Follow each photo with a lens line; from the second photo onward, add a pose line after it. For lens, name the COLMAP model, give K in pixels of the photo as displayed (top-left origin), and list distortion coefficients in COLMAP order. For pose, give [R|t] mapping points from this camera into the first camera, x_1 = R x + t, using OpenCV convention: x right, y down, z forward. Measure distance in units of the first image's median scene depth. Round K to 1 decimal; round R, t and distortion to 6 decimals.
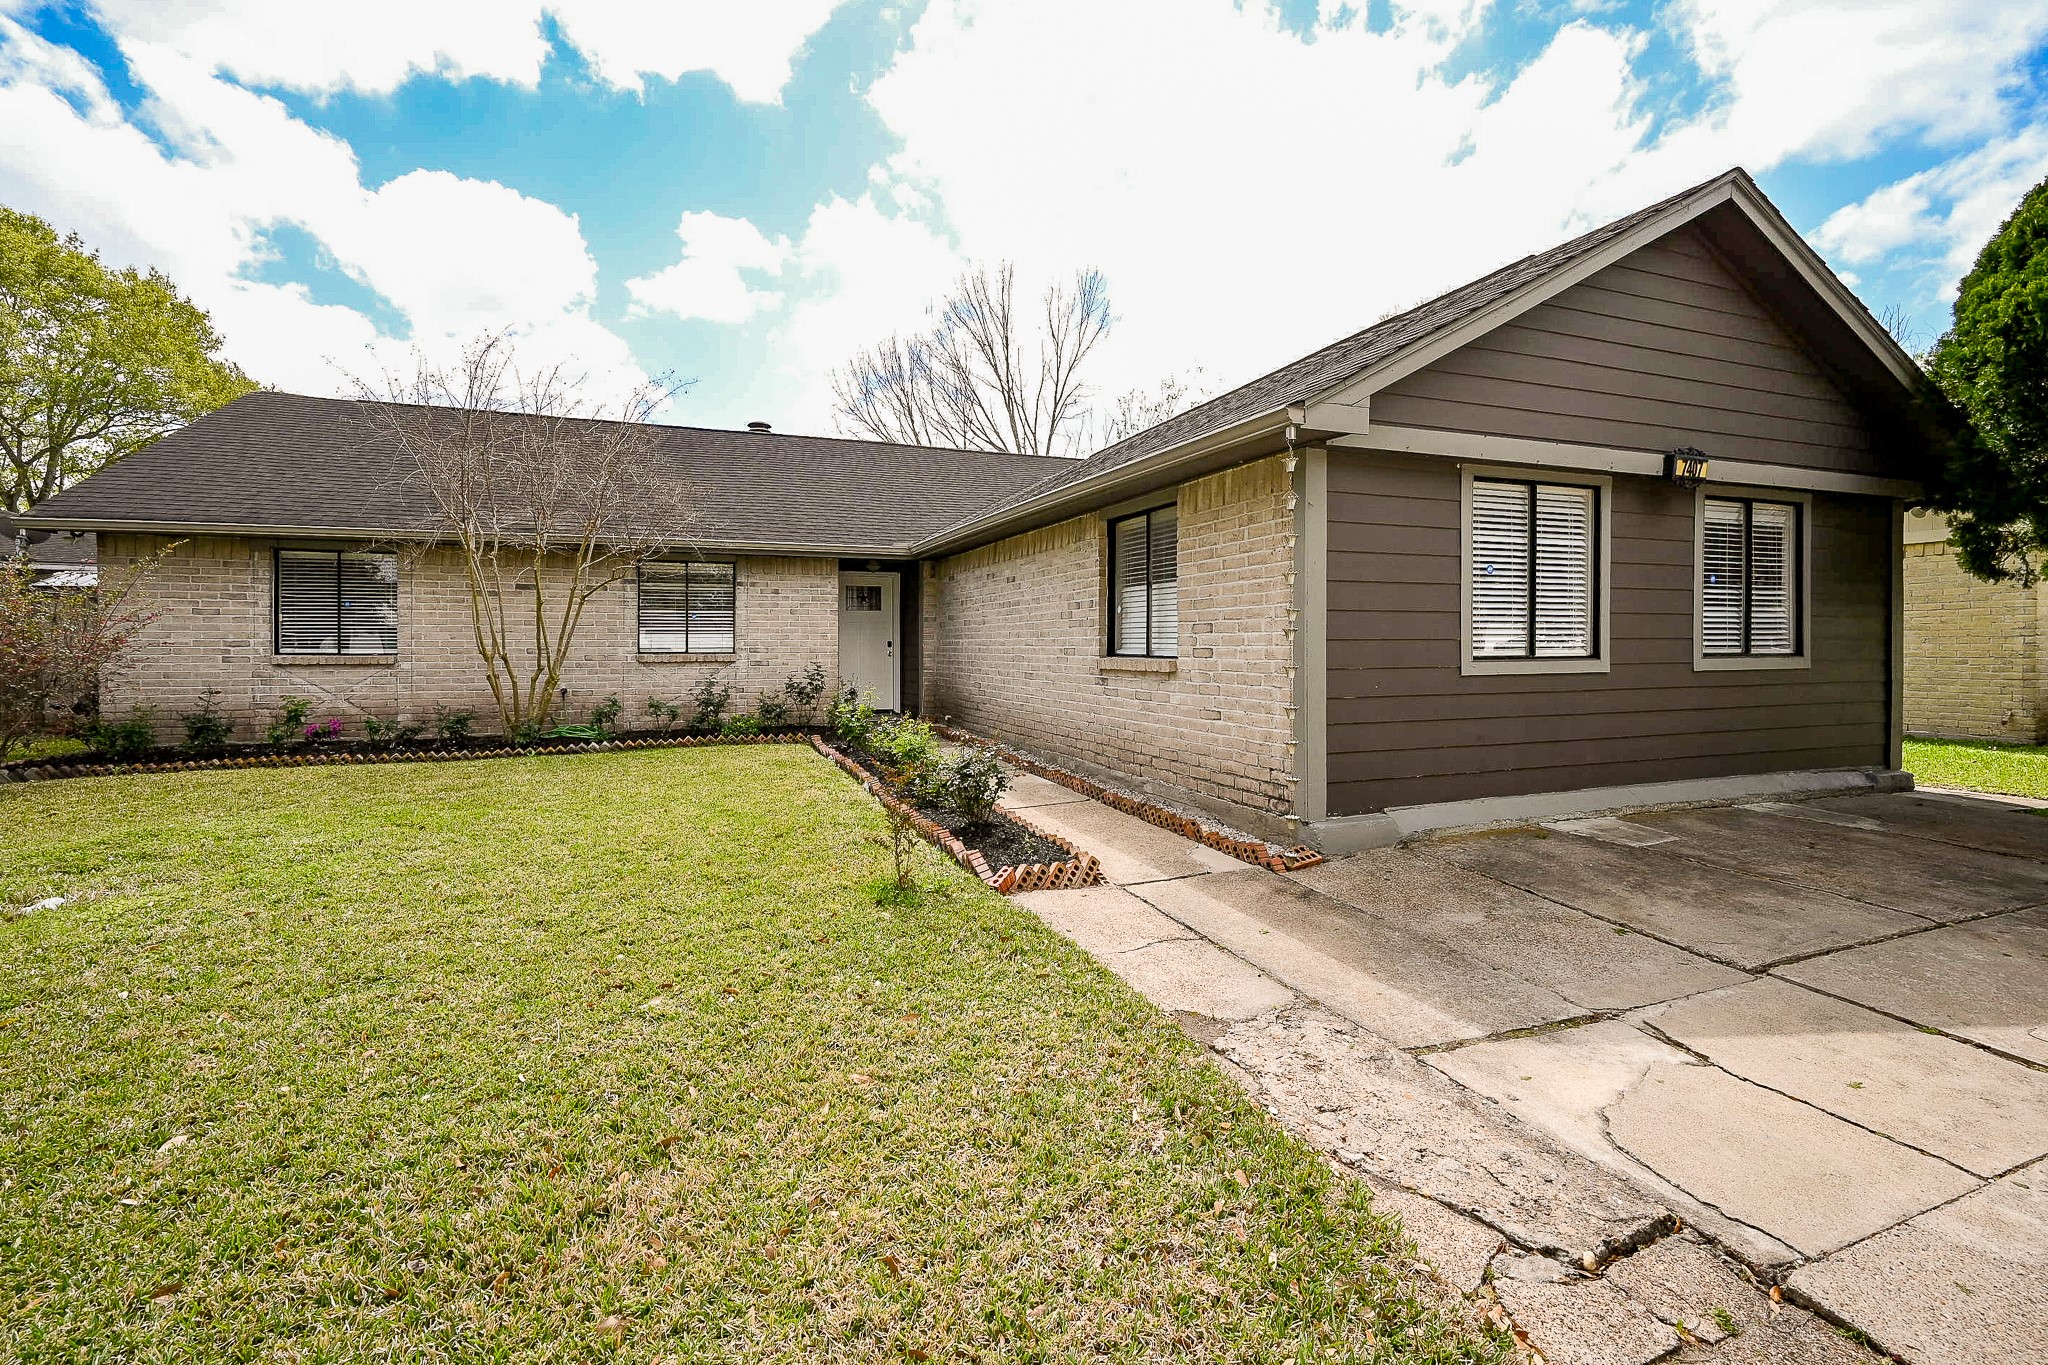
lens RADIAL K [[803.9, 0, 944.4], [0, 803.9, 669.5], [0, 0, 1]] dist [0.000196, -0.000032]
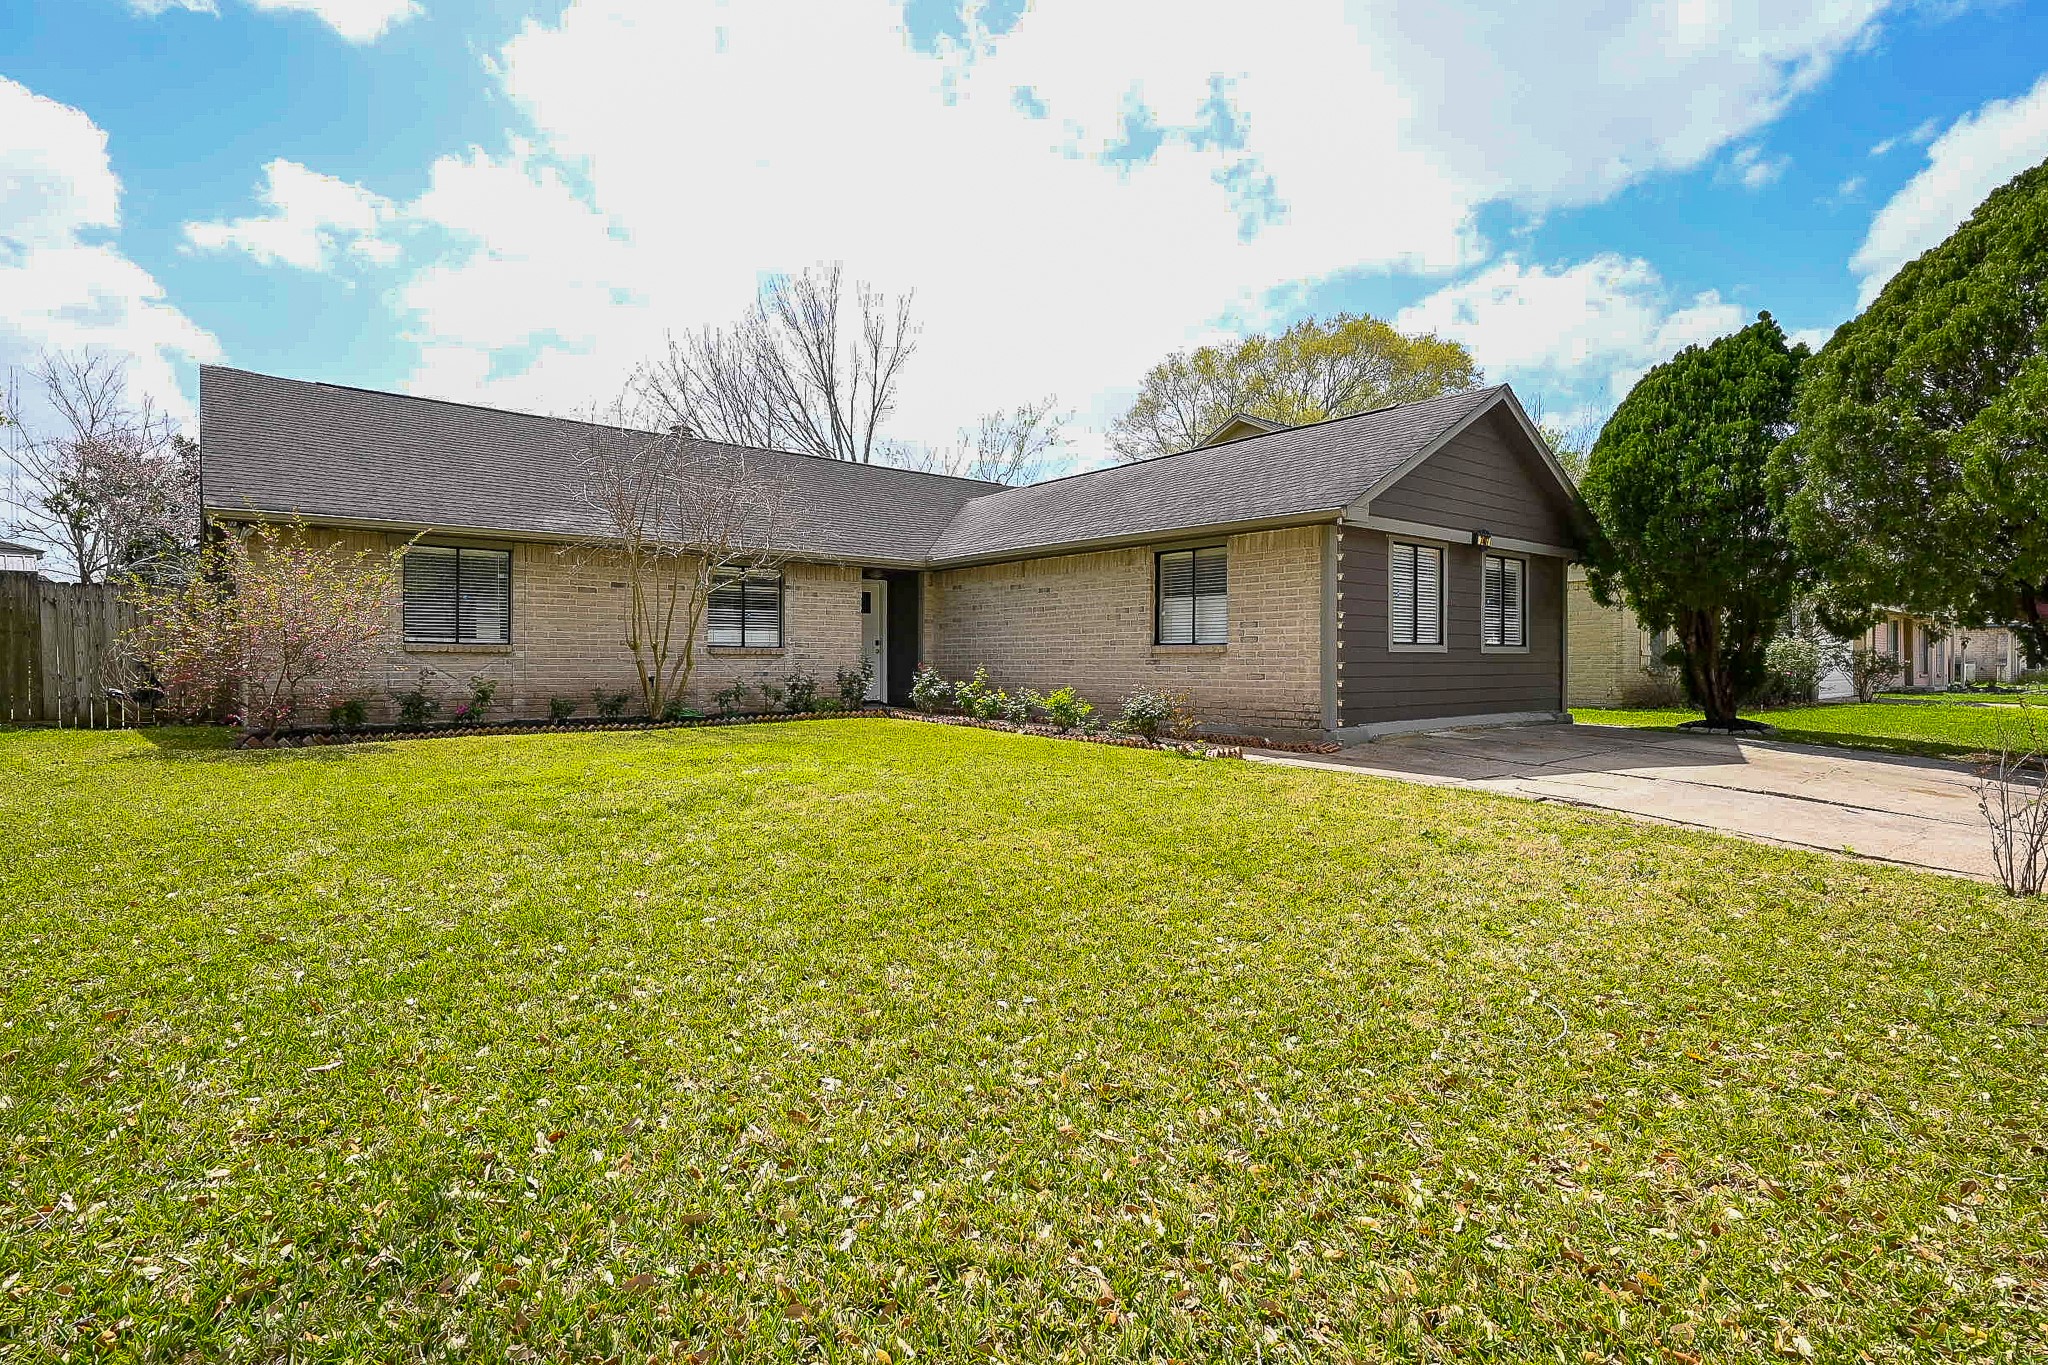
lens RADIAL K [[808.1, 0, 1013.0], [0, 808.1, 680.5], [0, 0, 1]] dist [-0.002117, -0.000154]
pose [[0.958040, -0.005573, 0.286581, -0.518093], [0.004812, 0.999983, 0.003362, 0.046292], [-0.286595, -0.001842, 0.958050, -0.374377]]
